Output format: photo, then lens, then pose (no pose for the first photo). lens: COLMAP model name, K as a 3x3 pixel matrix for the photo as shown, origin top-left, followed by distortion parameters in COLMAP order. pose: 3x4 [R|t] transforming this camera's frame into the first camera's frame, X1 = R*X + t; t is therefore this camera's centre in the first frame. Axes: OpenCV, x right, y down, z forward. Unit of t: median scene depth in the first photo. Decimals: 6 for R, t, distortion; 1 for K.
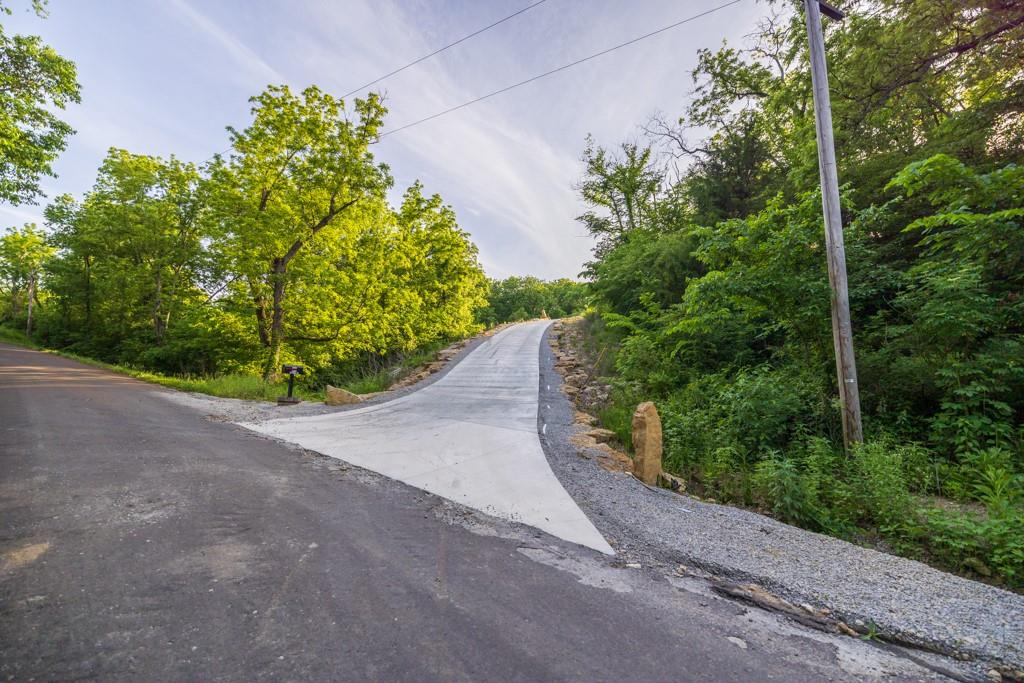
lens RADIAL K [[443.0, 0, 512.1], [0, 443.0, 344.2], [0, 0, 1]] dist [-0.002562, -0.000551]
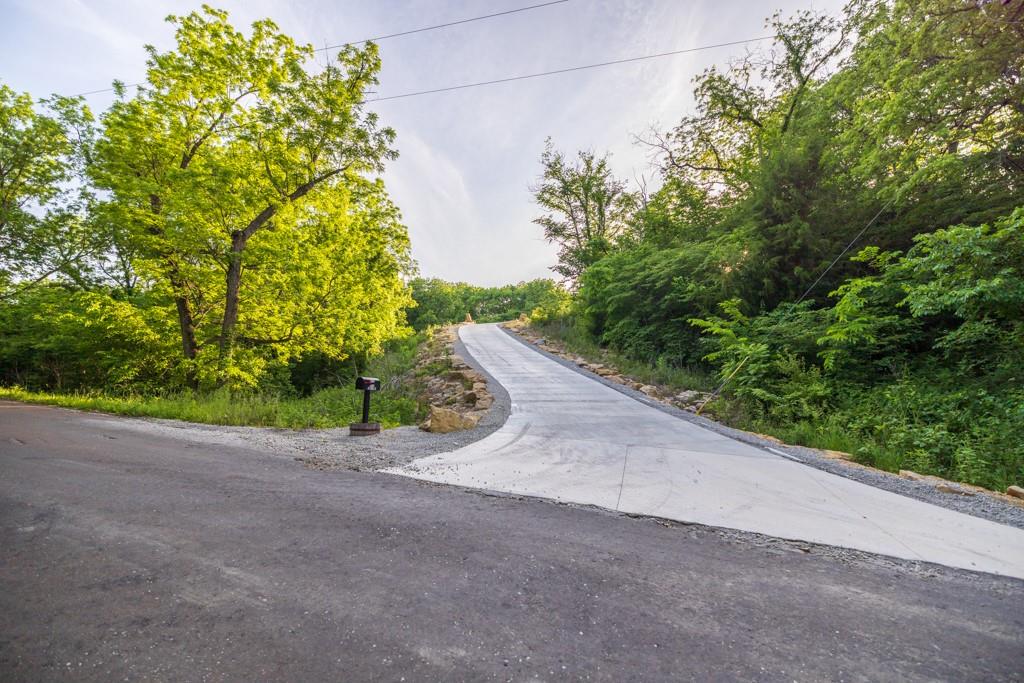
lens RADIAL K [[443.0, 0, 512.0], [0, 443.0, 340.5], [0, 0, 1]] dist [-0.002562, -0.000551]
pose [[0.954625, 0.018529, 0.297233, -0.188501], [-0.012757, 0.999691, -0.021347, -0.000489], [-0.297537, 0.016586, 0.954566, 0.094074]]
